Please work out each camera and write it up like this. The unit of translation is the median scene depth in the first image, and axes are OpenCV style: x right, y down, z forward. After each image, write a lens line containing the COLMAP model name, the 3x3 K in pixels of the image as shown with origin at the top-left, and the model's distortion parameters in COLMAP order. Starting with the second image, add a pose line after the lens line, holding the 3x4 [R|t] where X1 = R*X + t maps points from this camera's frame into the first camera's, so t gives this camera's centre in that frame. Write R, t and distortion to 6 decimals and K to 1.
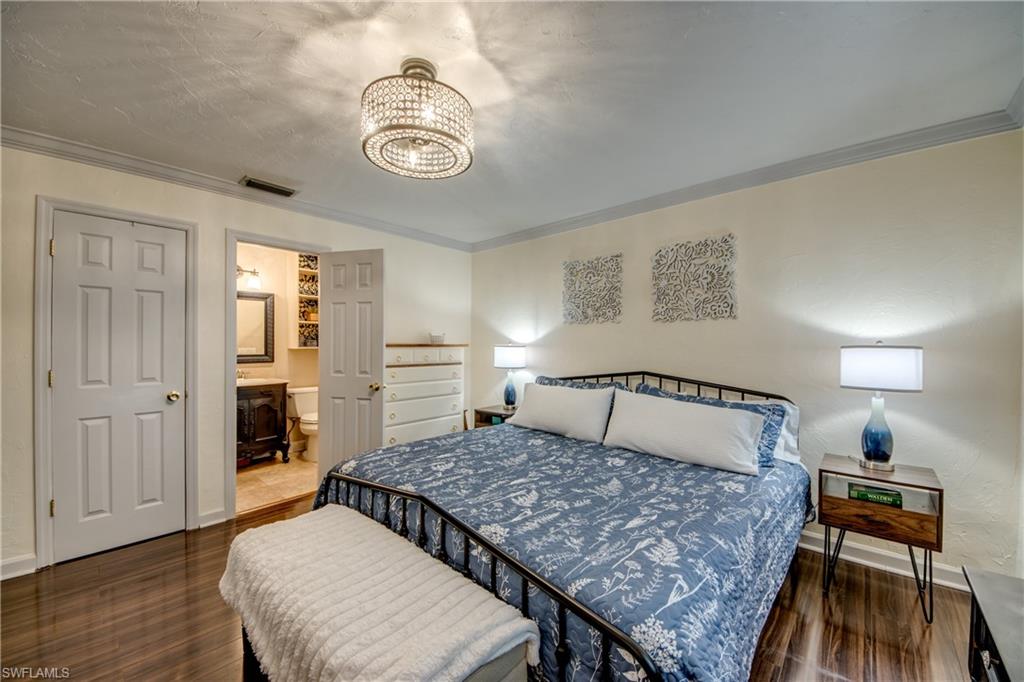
lens RADIAL K [[381.9, 0, 513.5], [0, 381.9, 341.0], [0, 0, 1]] dist [0.029378, -0.022195]
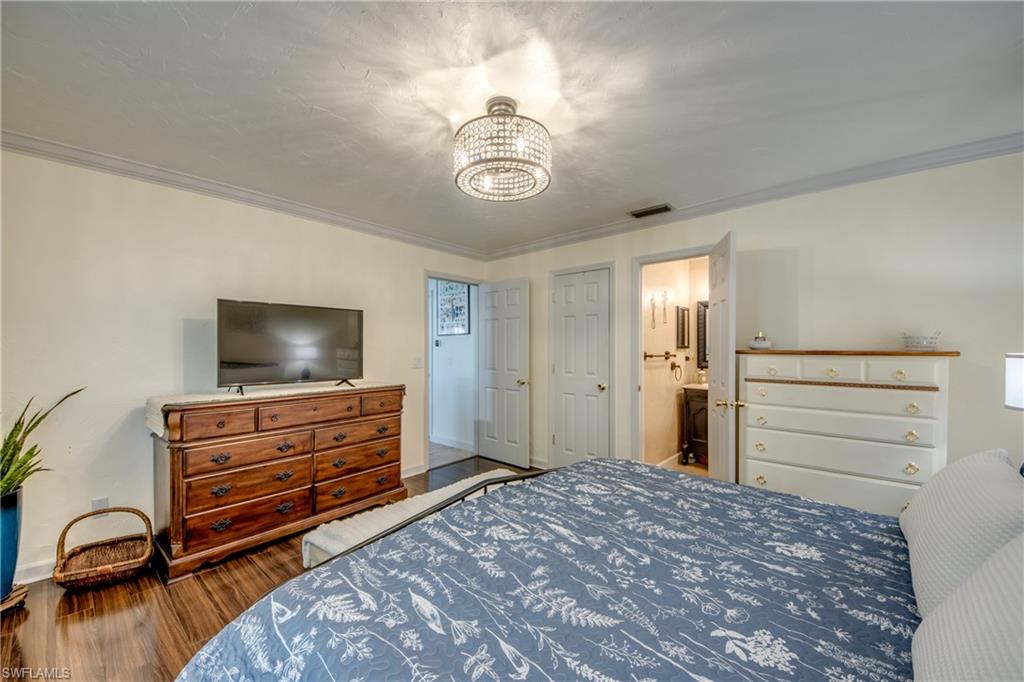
lens RADIAL K [[385.0, 0, 499.8], [0, 385.0, 349.8], [0, 0, 1]] dist [0.030064, -0.020358]
pose [[0.019744, 0.002263, -0.999802, 0.718311], [0.006629, 0.999975, 0.002394, 0.000963], [0.999783, -0.006675, 0.019729, 0.783313]]
